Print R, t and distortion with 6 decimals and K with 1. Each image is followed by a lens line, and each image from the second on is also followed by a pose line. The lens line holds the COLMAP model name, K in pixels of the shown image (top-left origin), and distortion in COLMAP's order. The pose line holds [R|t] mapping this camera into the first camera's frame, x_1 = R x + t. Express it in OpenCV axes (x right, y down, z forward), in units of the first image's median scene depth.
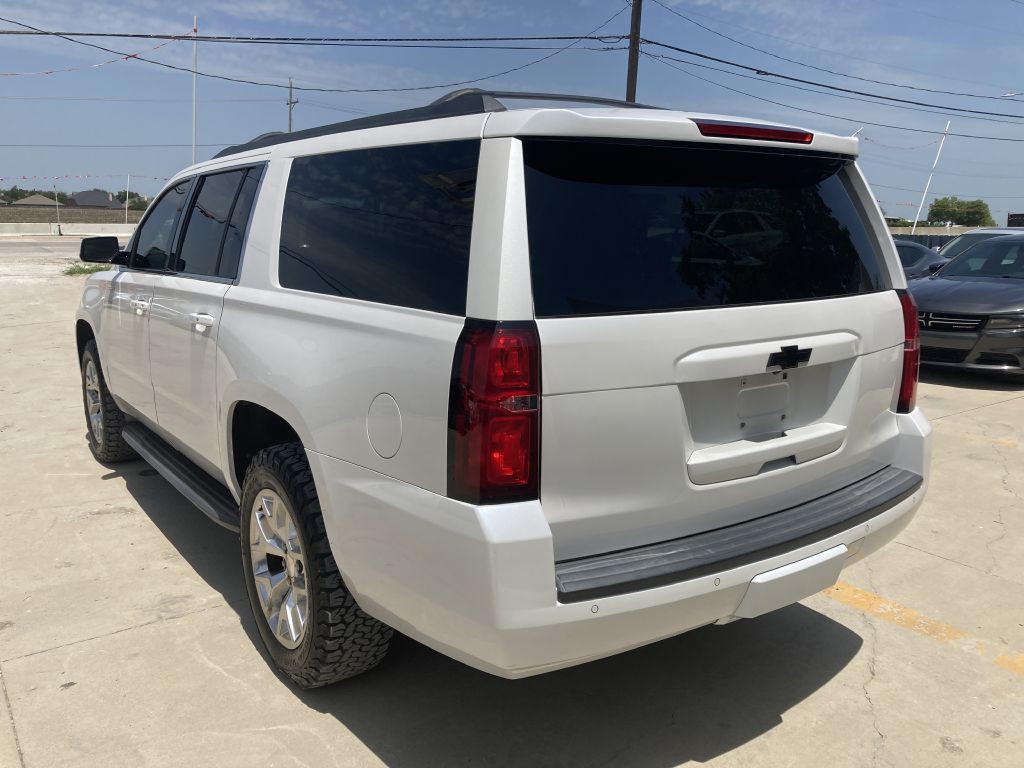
lens RADIAL K [[834.5, 0, 512.2], [0, 834.5, 384.0], [0, 0, 1]] dist [0.032577, -0.031826]
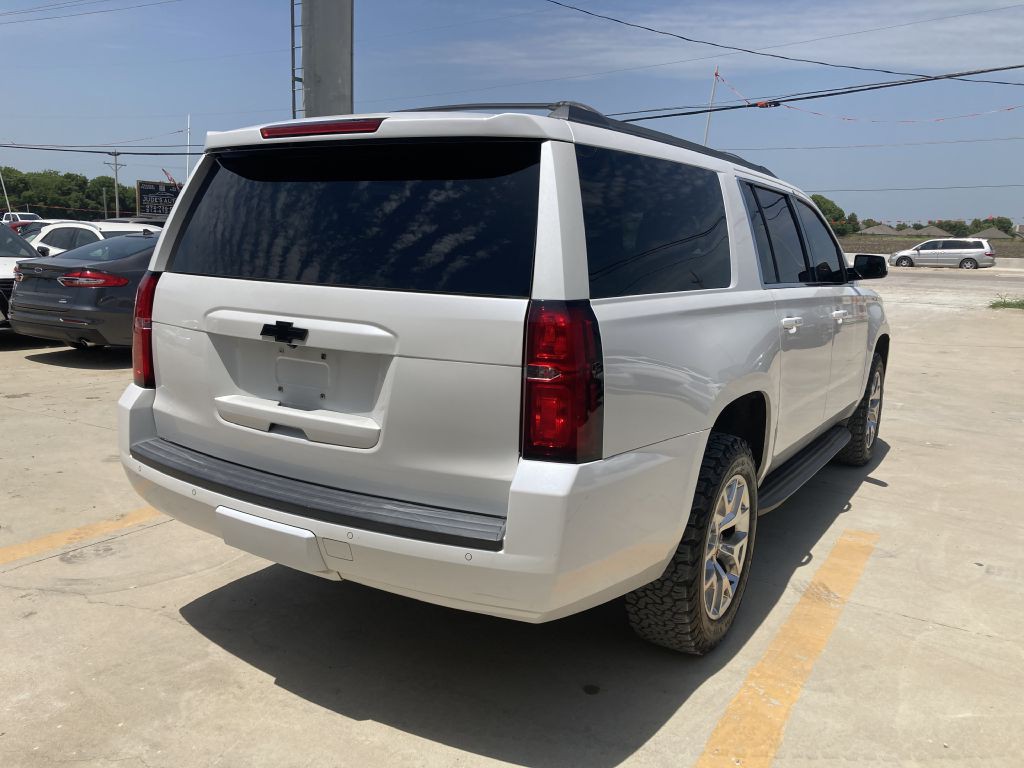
lens RADIAL K [[834.5, 0, 509.4], [0, 834.5, 383.4], [0, 0, 1]] dist [0.032577, -0.031826]
pose [[0.394039, 0.164869, -0.904186, 1.457650], [-0.205809, 0.974625, 0.088022, -0.124380], [0.895754, 0.151405, 0.417972, 0.824942]]
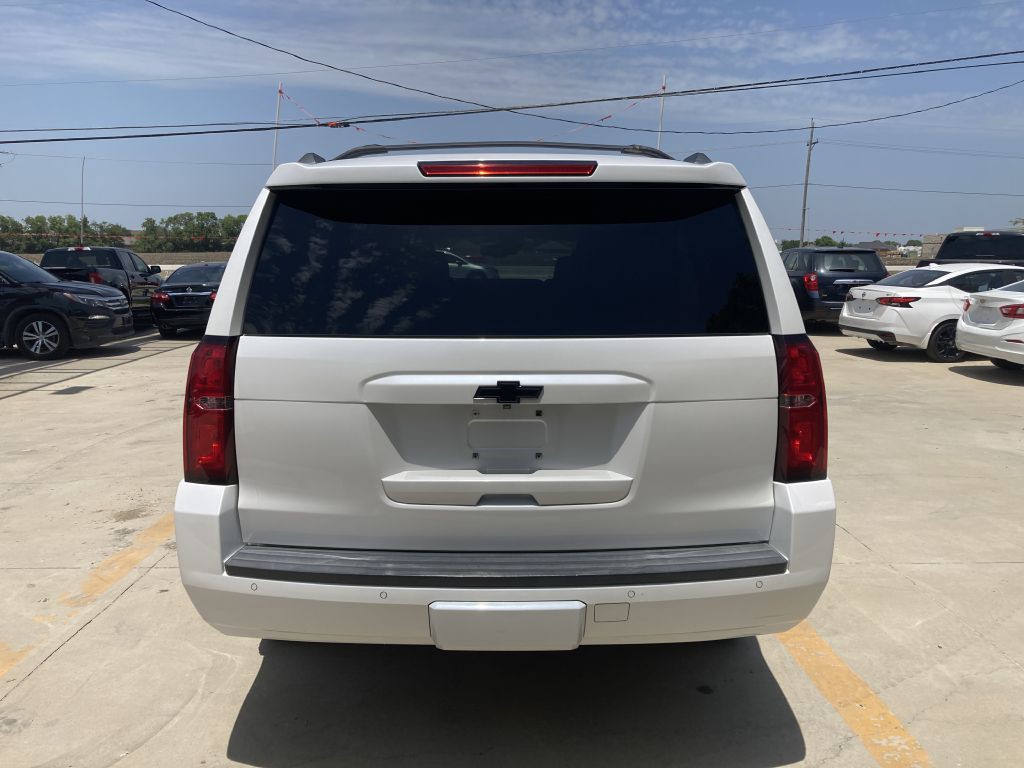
lens RADIAL K [[834.5, 0, 506.3], [0, 834.5, 382.1], [0, 0, 1]] dist [0.032577, -0.031826]
pose [[0.828064, 0.078019, -0.555179, 0.882729], [-0.105616, 0.994248, -0.017809, -0.025963], [0.550596, 0.073382, 0.831540, 0.180237]]
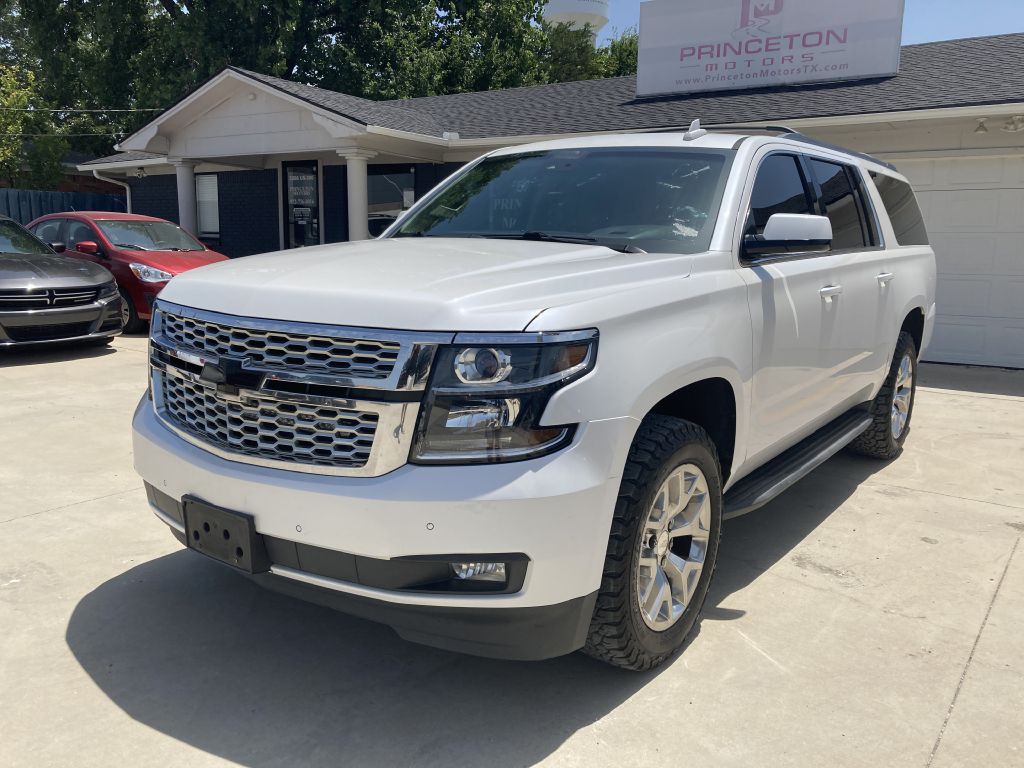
lens RADIAL K [[834.5, 0, 506.6], [0, 834.5, 388.3], [0, 0, 1]] dist [0.032577, -0.031826]
pose [[-0.322580, -0.189335, 0.927413, -2.189480], [0.156182, 0.955714, 0.249437, -0.510265], [-0.933568, 0.225309, -0.278723, 2.983699]]
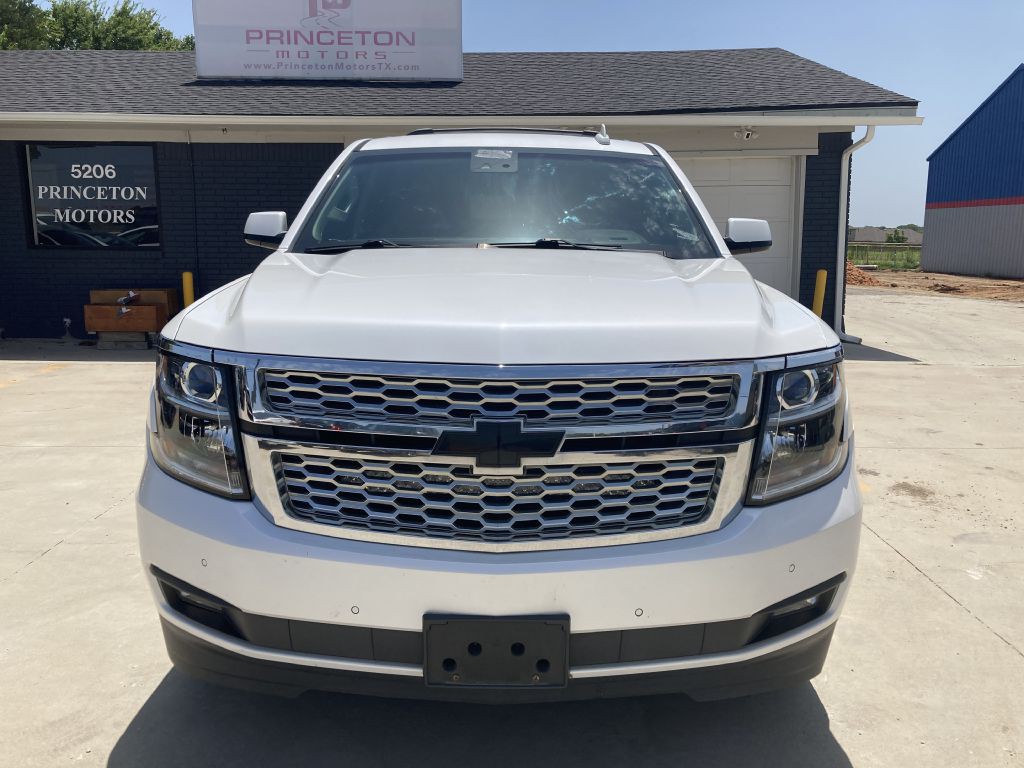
lens RADIAL K [[834.5, 0, 511.1], [0, 834.5, 384.9], [0, 0, 1]] dist [0.032577, -0.031826]
pose [[-0.821646, -0.119493, 0.557333, -1.528417], [0.094018, 0.935975, 0.339280, -0.644304], [-0.562191, 0.331167, -0.757806, 3.611393]]
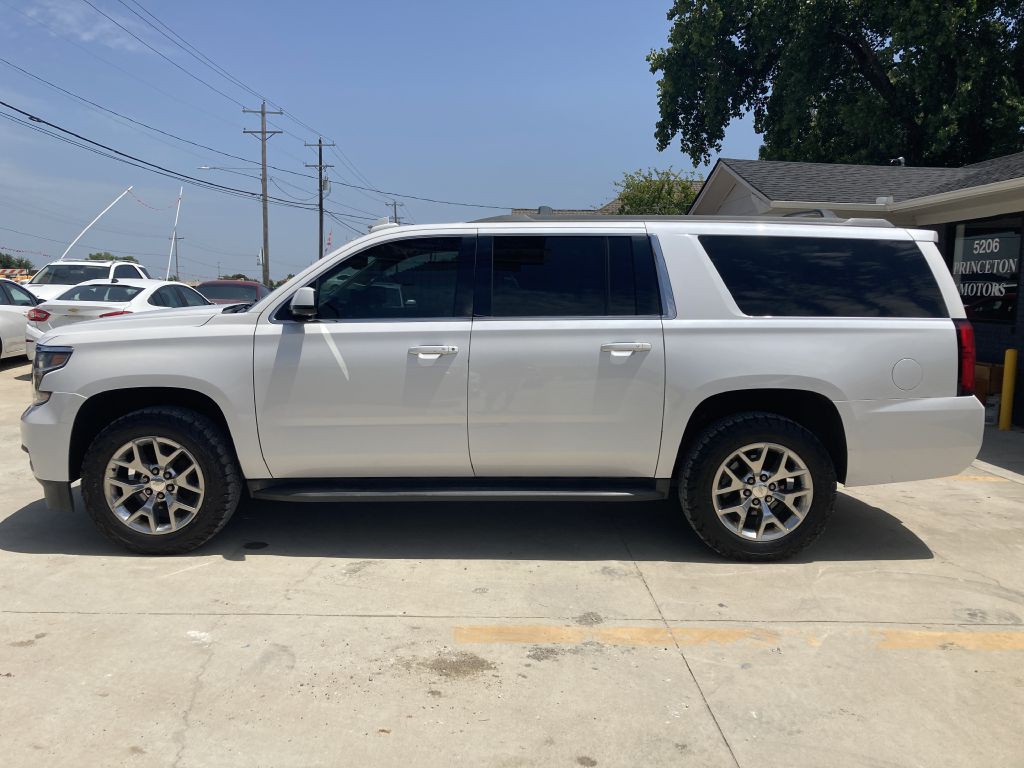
lens RADIAL K [[834.5, 0, 509.5], [0, 834.5, 384.4], [0, 0, 1]] dist [0.032577, -0.031826]
pose [[0.575030, -0.096296, 0.812445, -2.318805], [0.146877, 0.989066, 0.013274, -0.093111], [-0.804840, 0.111697, 0.582886, 0.563109]]
